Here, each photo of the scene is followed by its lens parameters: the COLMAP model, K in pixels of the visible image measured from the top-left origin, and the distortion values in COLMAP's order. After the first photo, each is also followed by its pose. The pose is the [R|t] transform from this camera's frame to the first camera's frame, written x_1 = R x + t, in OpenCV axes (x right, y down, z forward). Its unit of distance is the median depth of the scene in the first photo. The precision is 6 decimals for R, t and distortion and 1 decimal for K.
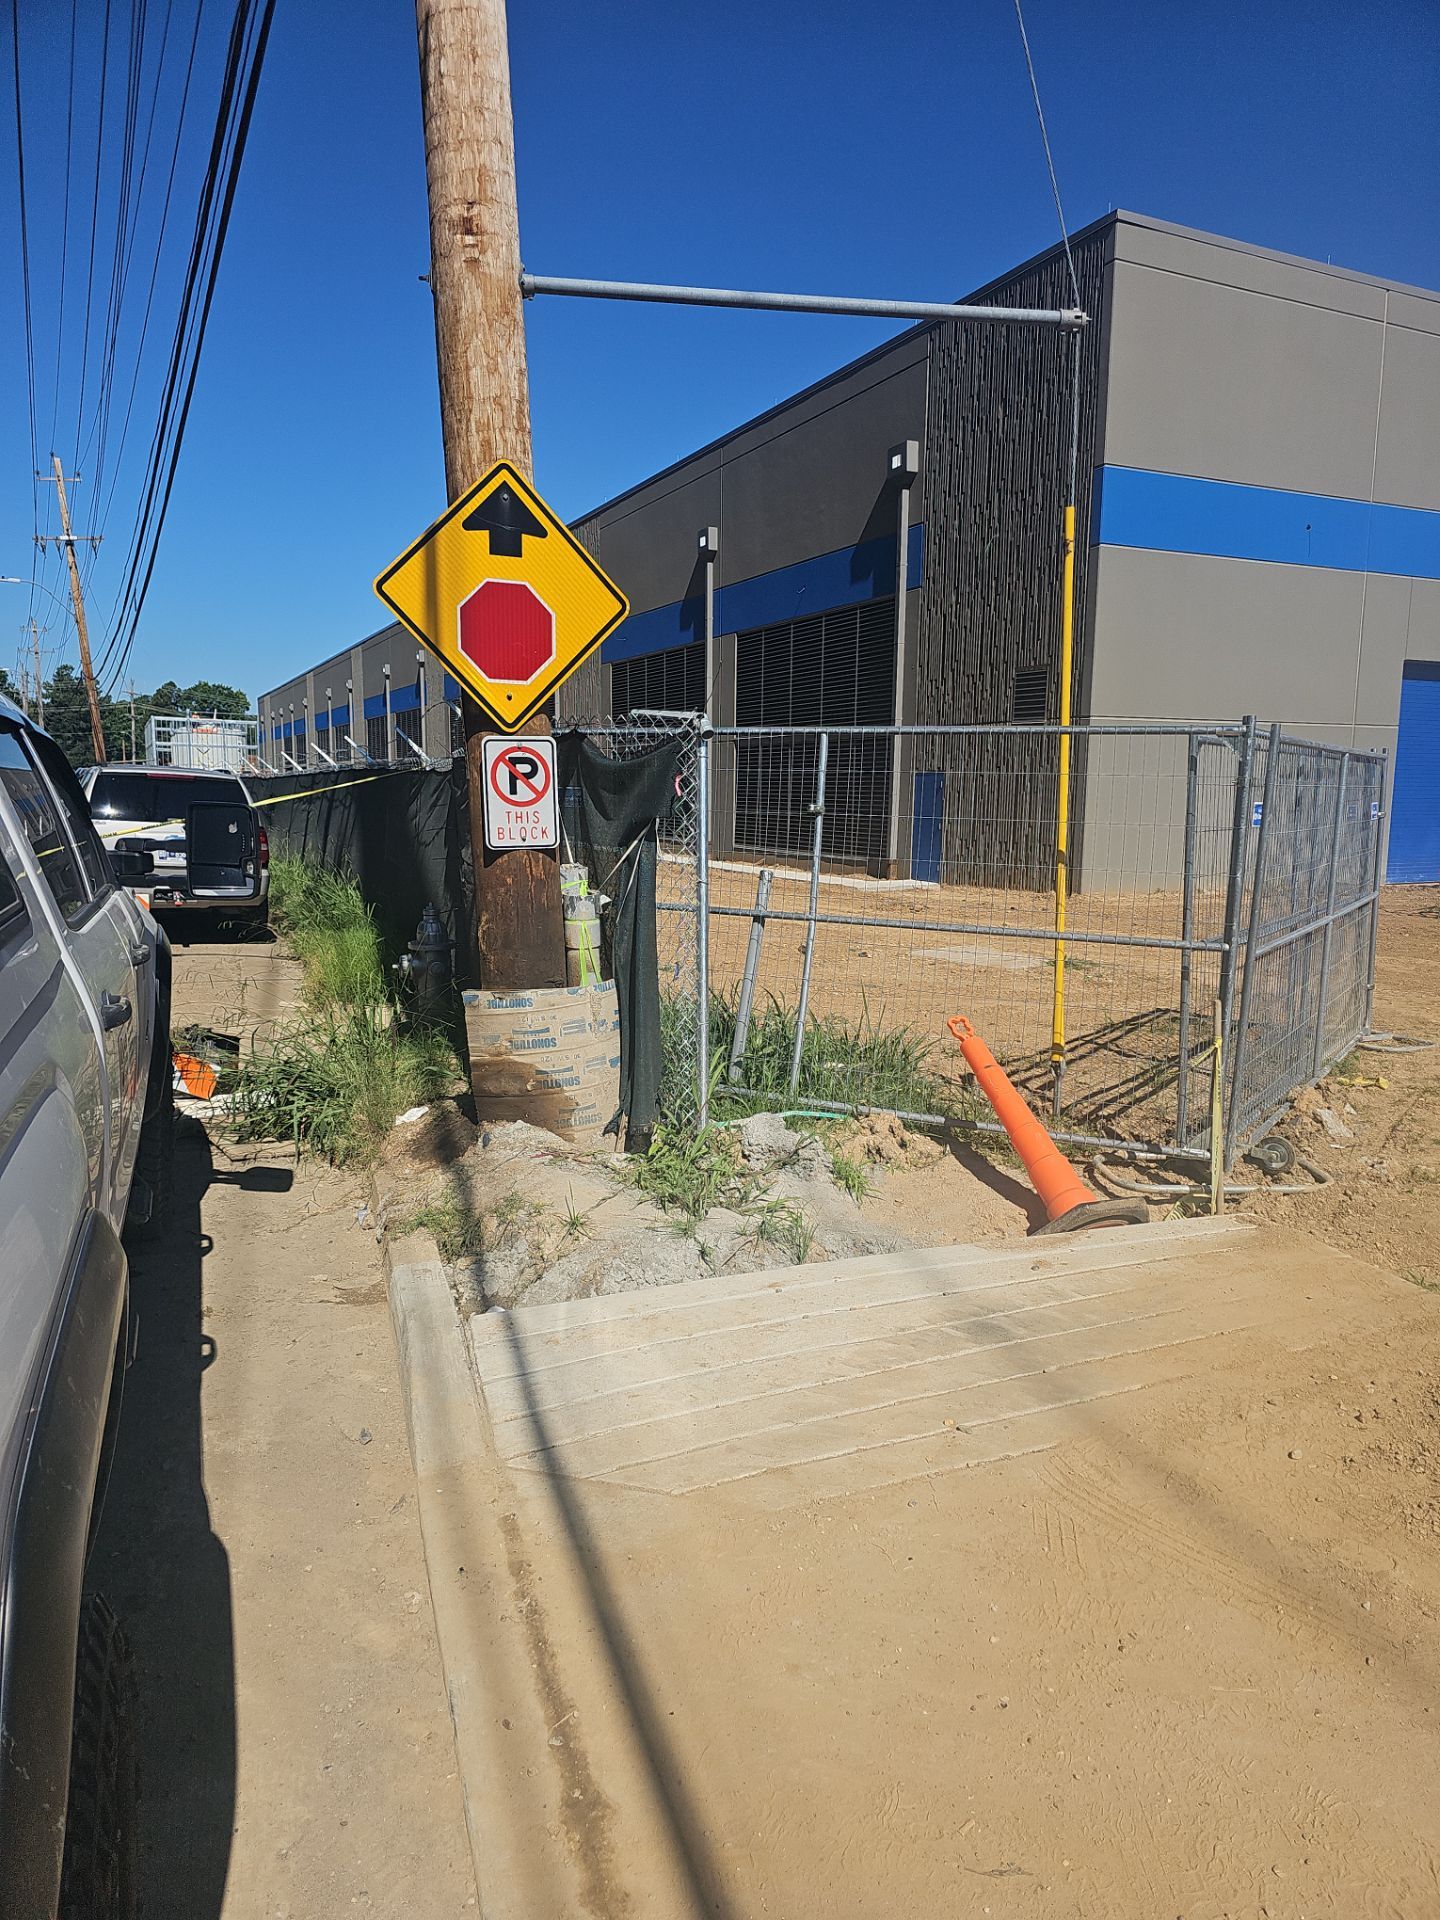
lens RADIAL K [[1245.3, 0, 721.8], [0, 1245.3, 969.4], [0, 0, 1]] dist [0.042276, -0.040713]
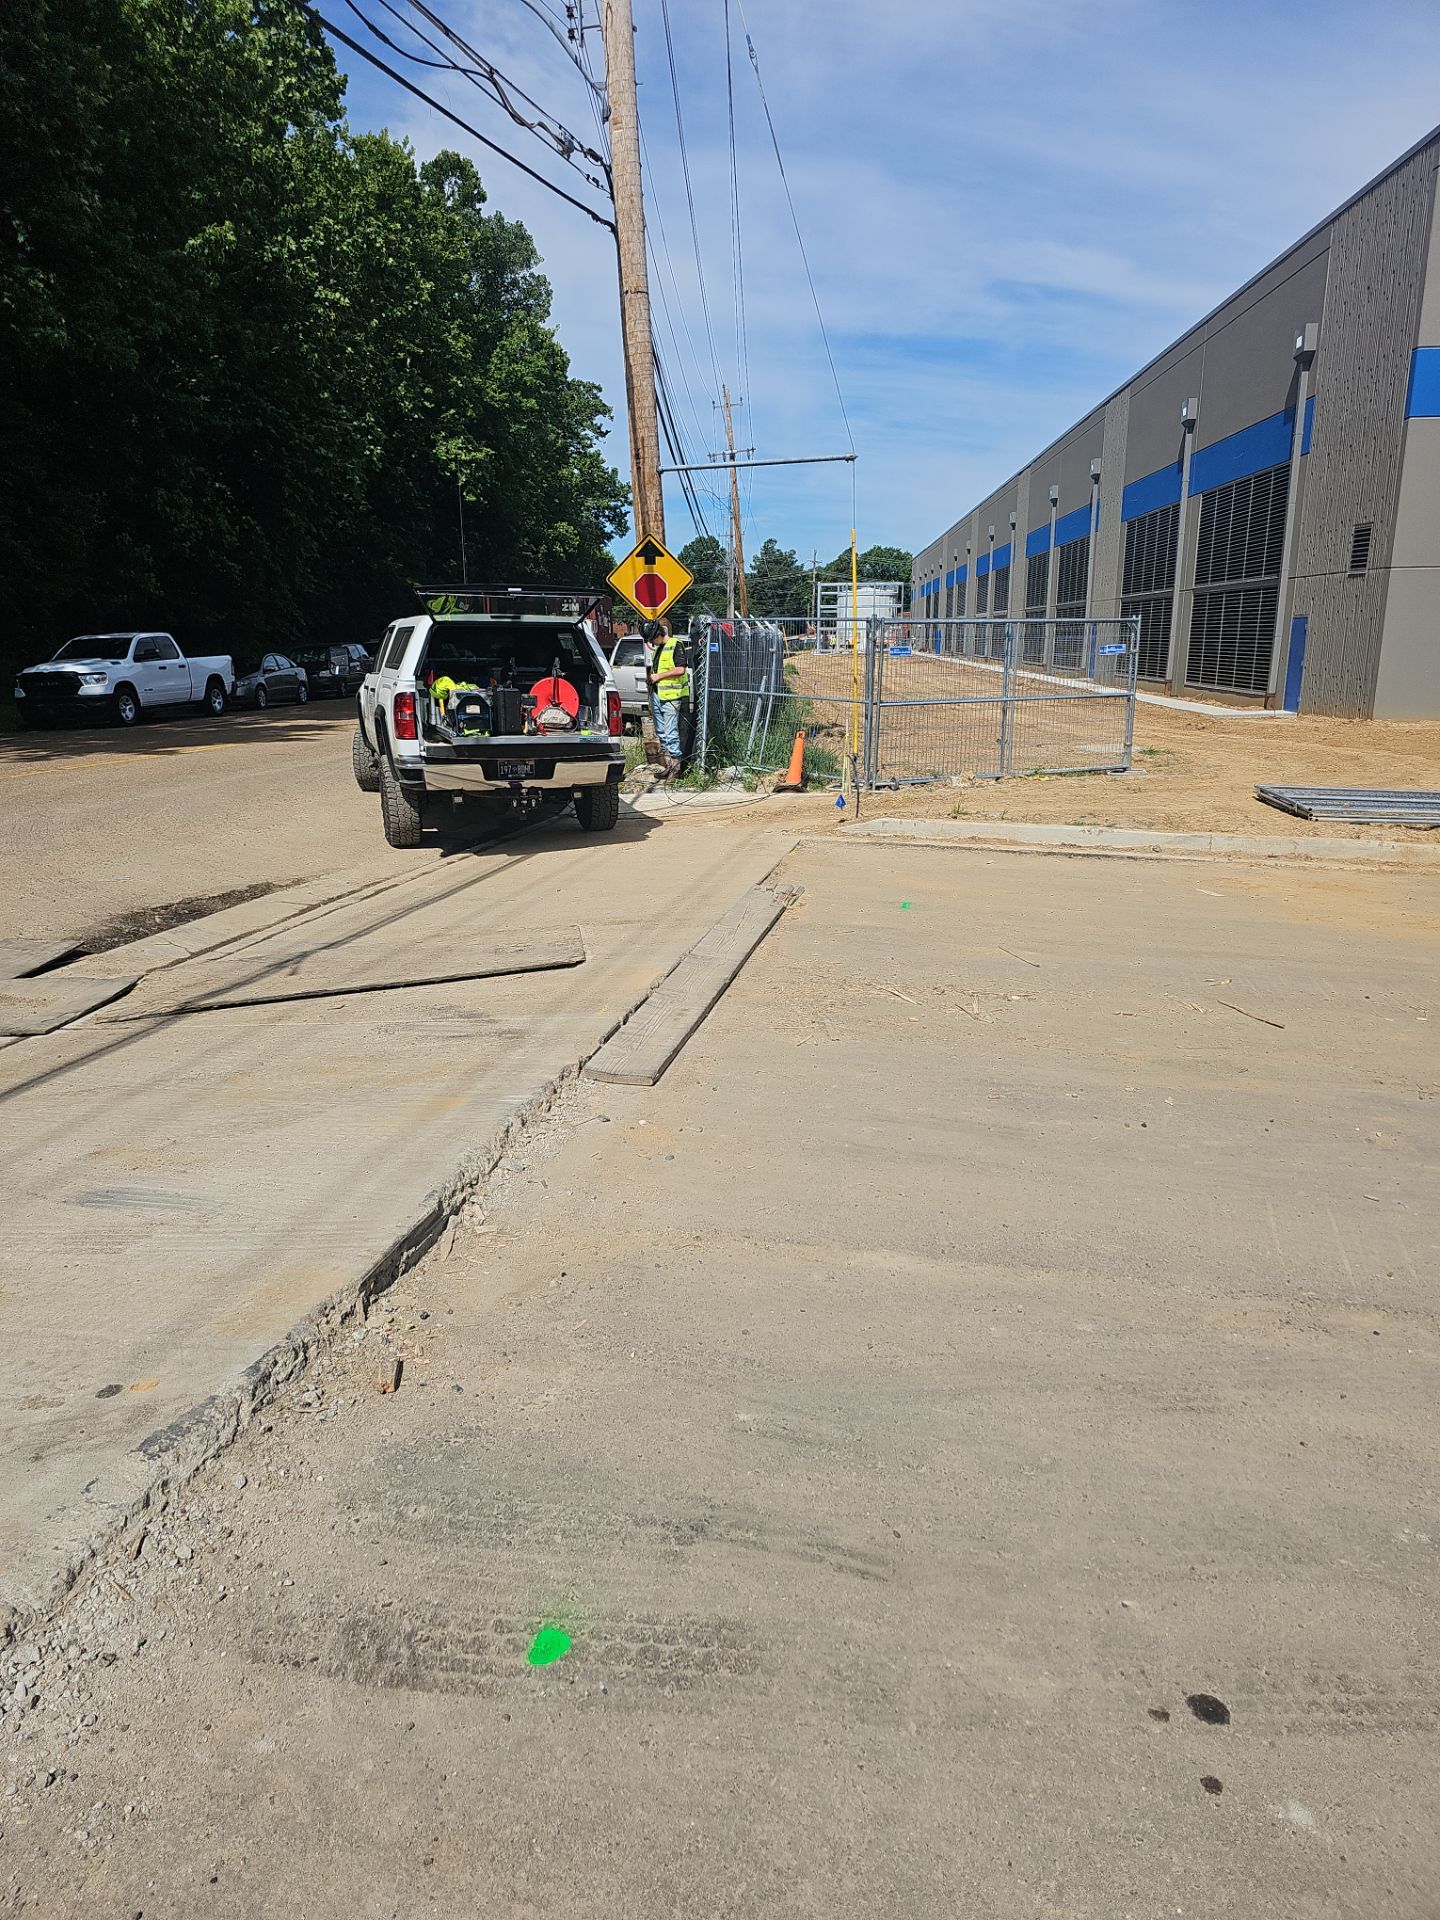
lens RADIAL K [[1245.3, 0, 731.8], [0, 1245.3, 964.1], [0, 0, 1]] dist [0.042276, -0.040713]
pose [[0.865498, 0.106589, -0.489441, 1.501578], [-0.052000, 0.990938, 0.123849, 0.222893], [0.498206, -0.081740, 0.863197, -1.492152]]
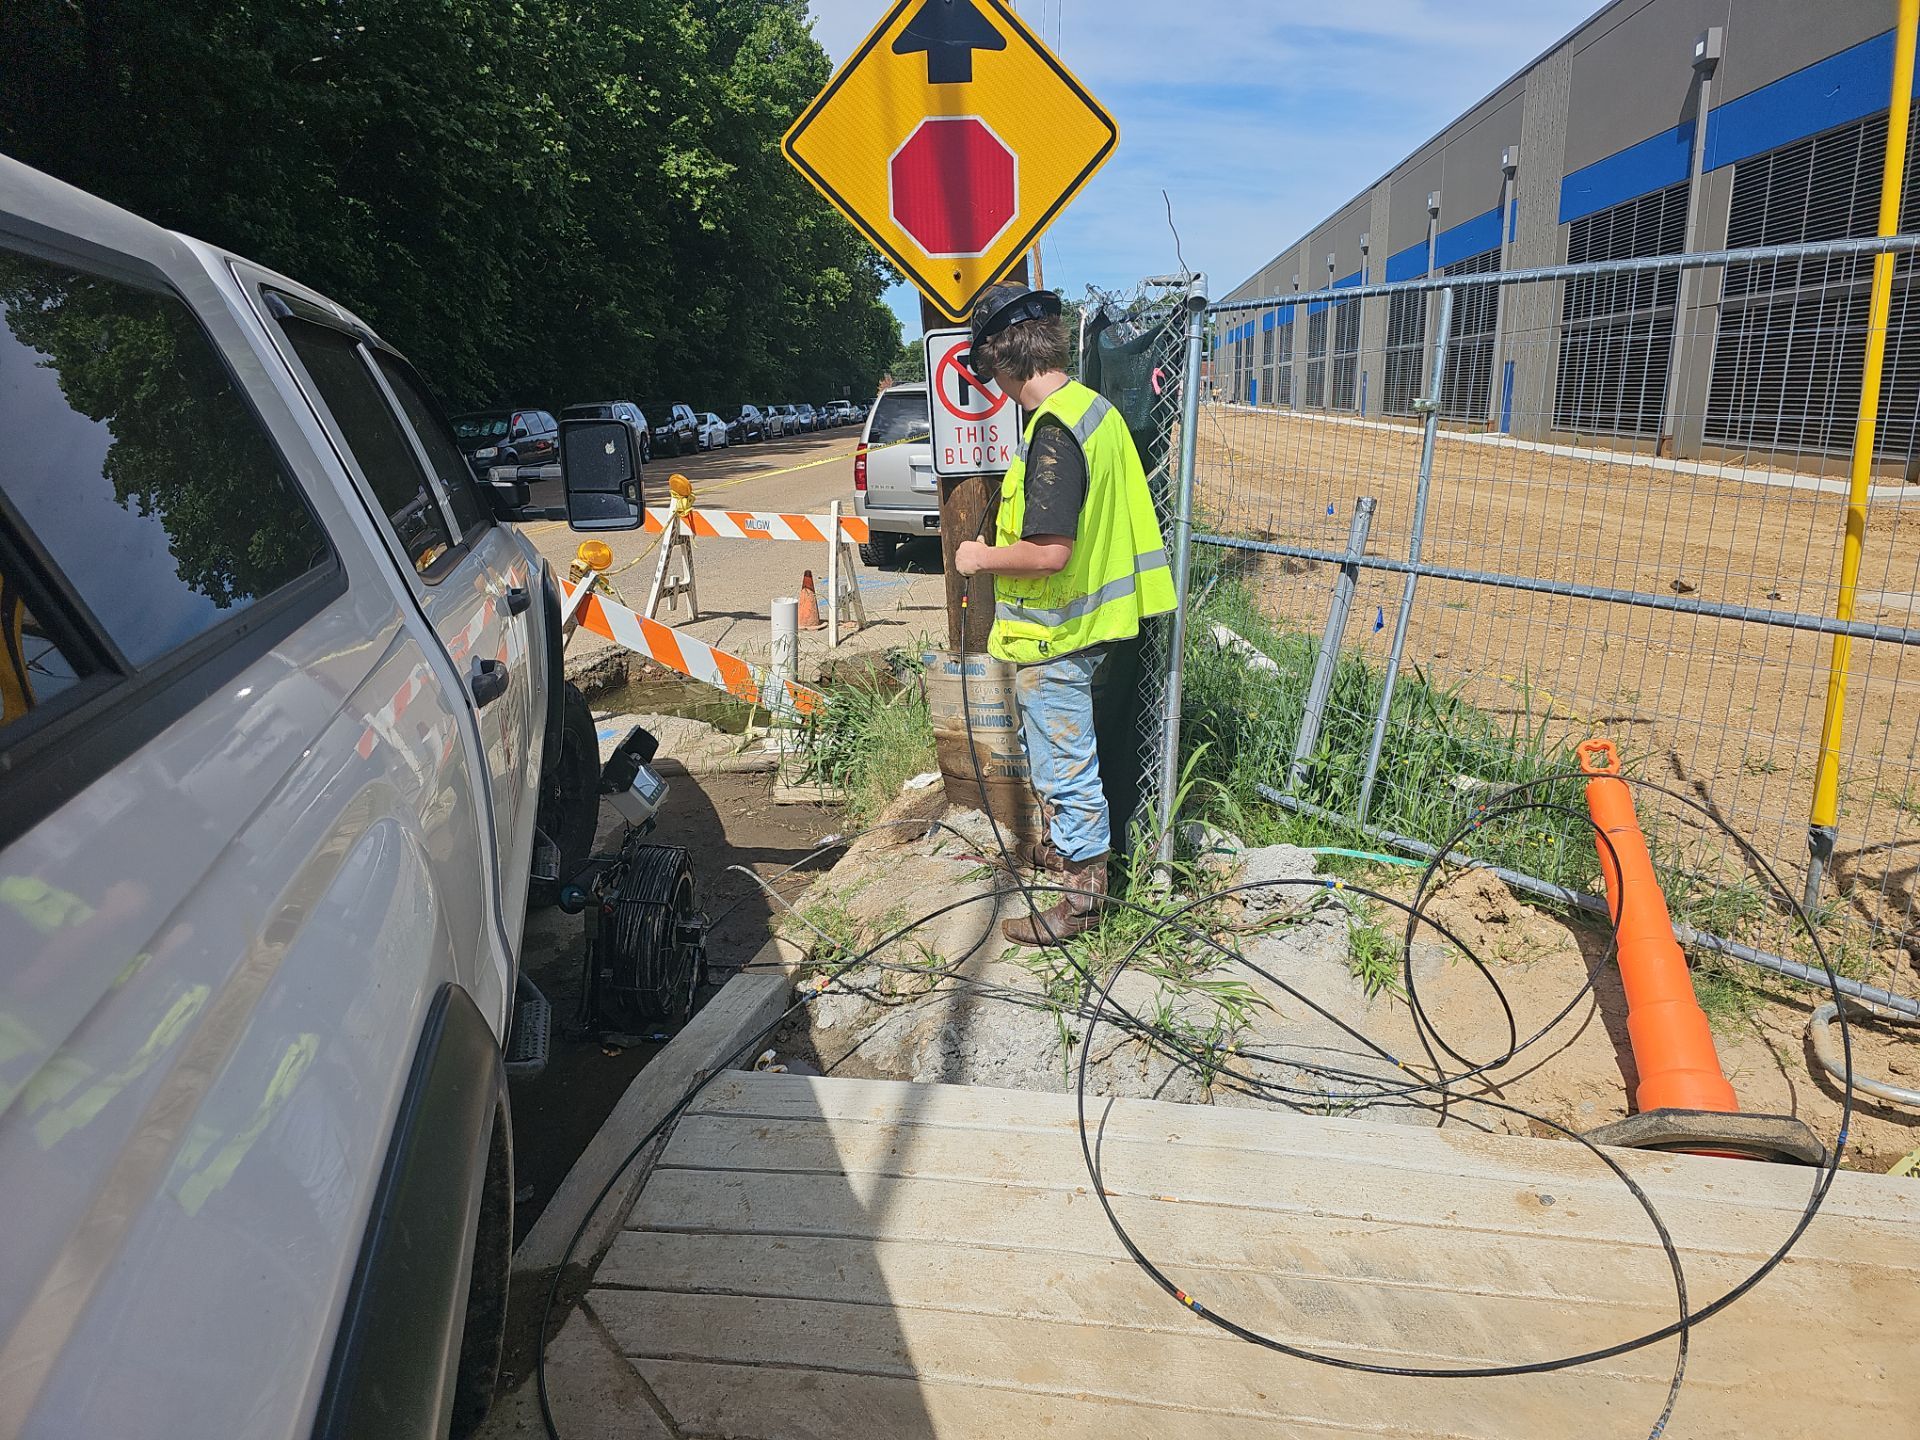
lens RADIAL K [[1245.3, 0, 972.6], [0, 1245.3, 716.9], [0, 0, 1]] dist [0.042276, -0.040713]
pose [[0.848863, 0.093332, -0.520308, 0.263266], [-0.034350, 0.991949, 0.121893, -0.041702], [0.527495, -0.085598, 0.845235, 0.323928]]
